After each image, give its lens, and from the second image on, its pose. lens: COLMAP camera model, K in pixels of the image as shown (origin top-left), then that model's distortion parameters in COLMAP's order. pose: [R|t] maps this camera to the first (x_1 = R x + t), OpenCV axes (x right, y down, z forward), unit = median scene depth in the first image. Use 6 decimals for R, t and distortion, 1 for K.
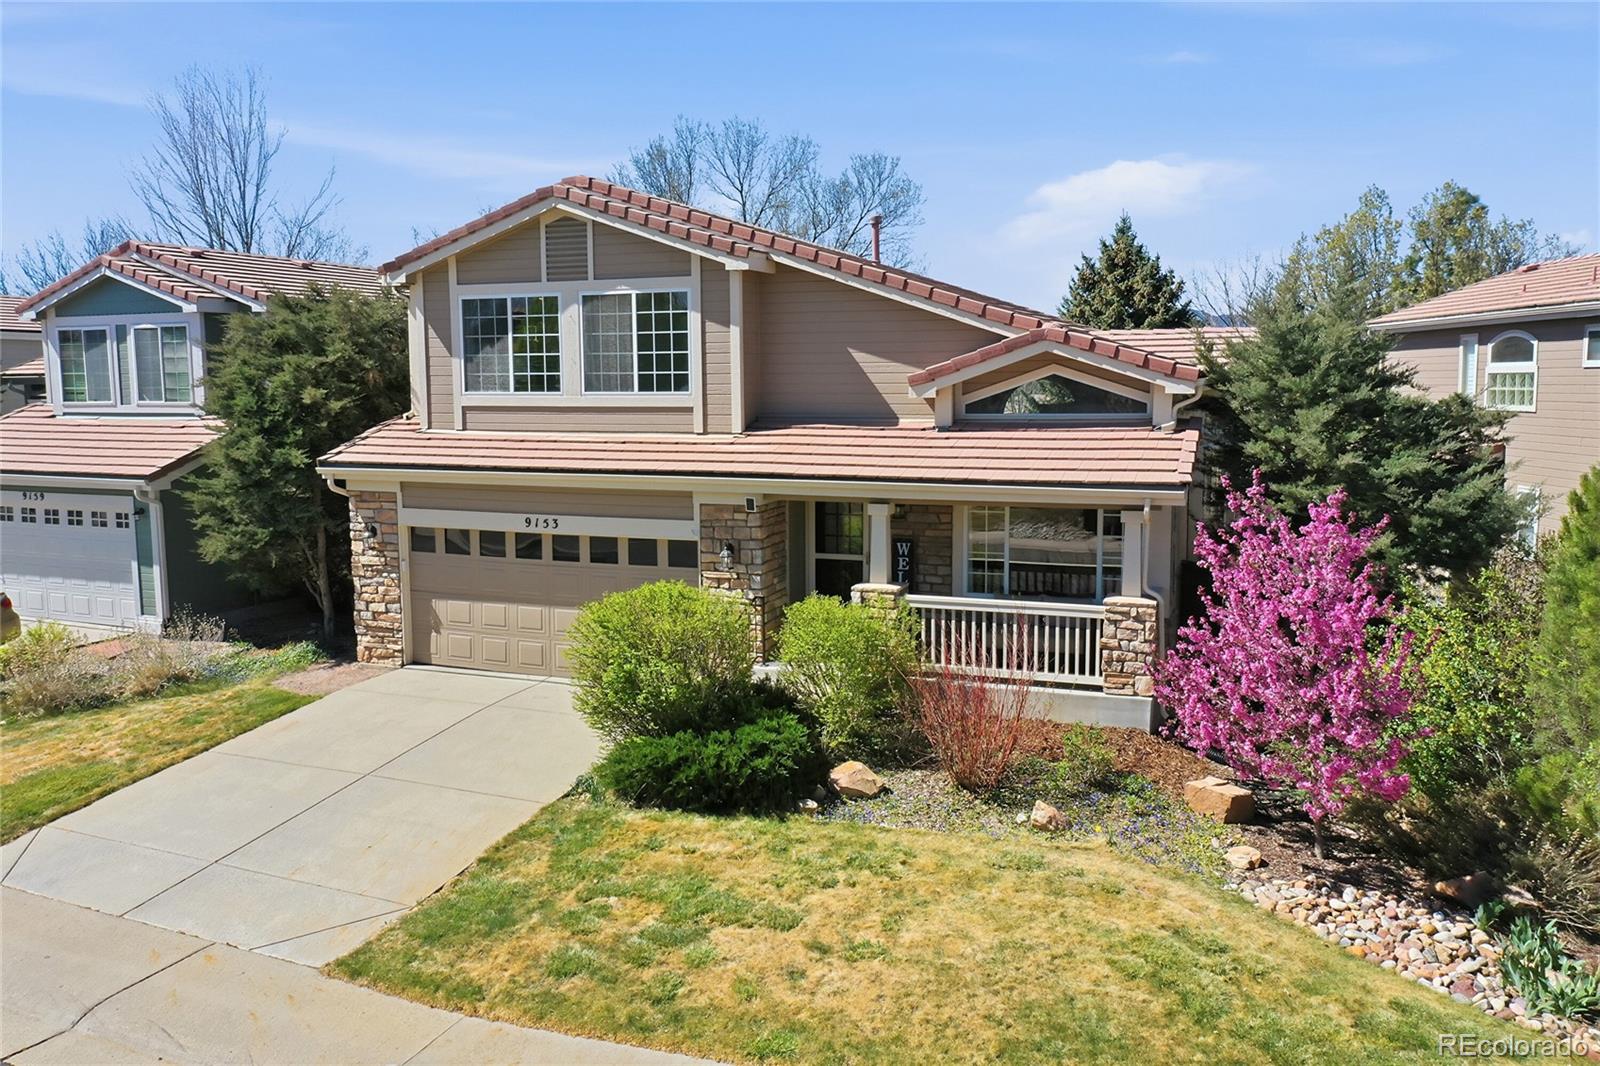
lens RADIAL K [[1281.0, 0, 797.8], [0, 1281.0, 531.6], [0, 0, 1]] dist [-0.025414, -0.004943]
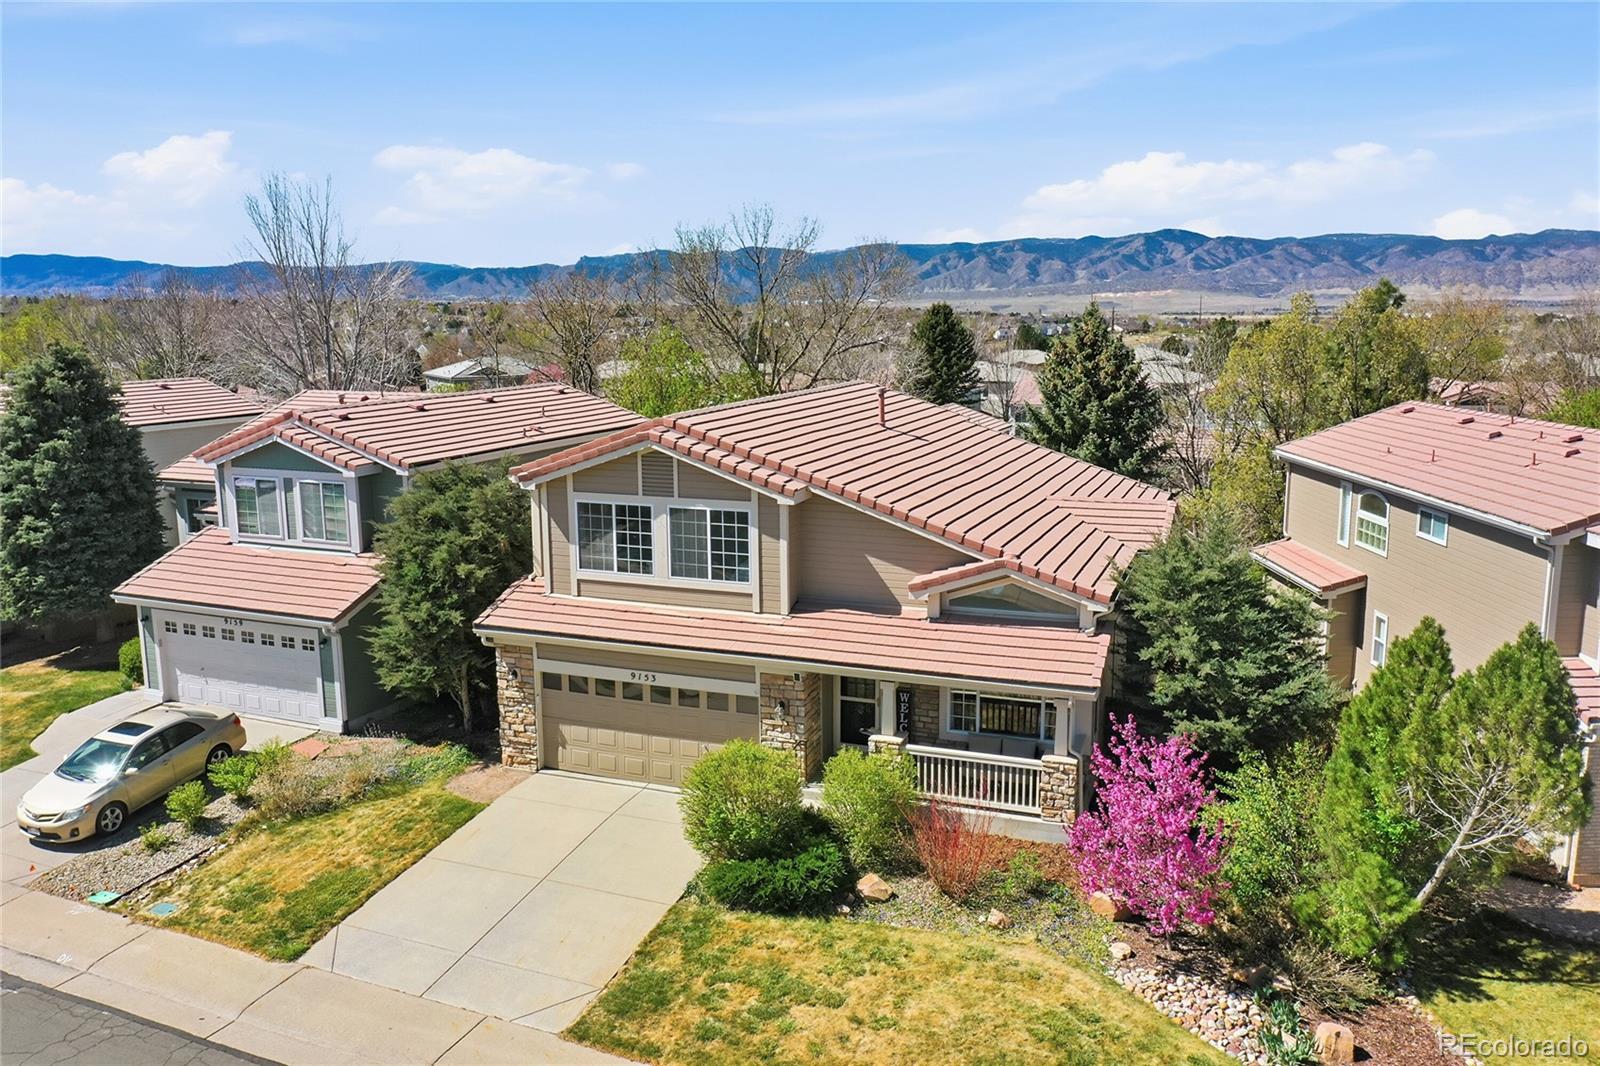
lens RADIAL K [[1281.0, 0, 797.4], [0, 1281.0, 536.6], [0, 0, 1]] dist [-0.025414, -0.004943]
pose [[0.999982, -0.002739, 0.005307, -0.045892], [0.002402, 0.998045, 0.062456, -0.278667], [-0.005468, -0.062442, 0.998034, -0.426529]]
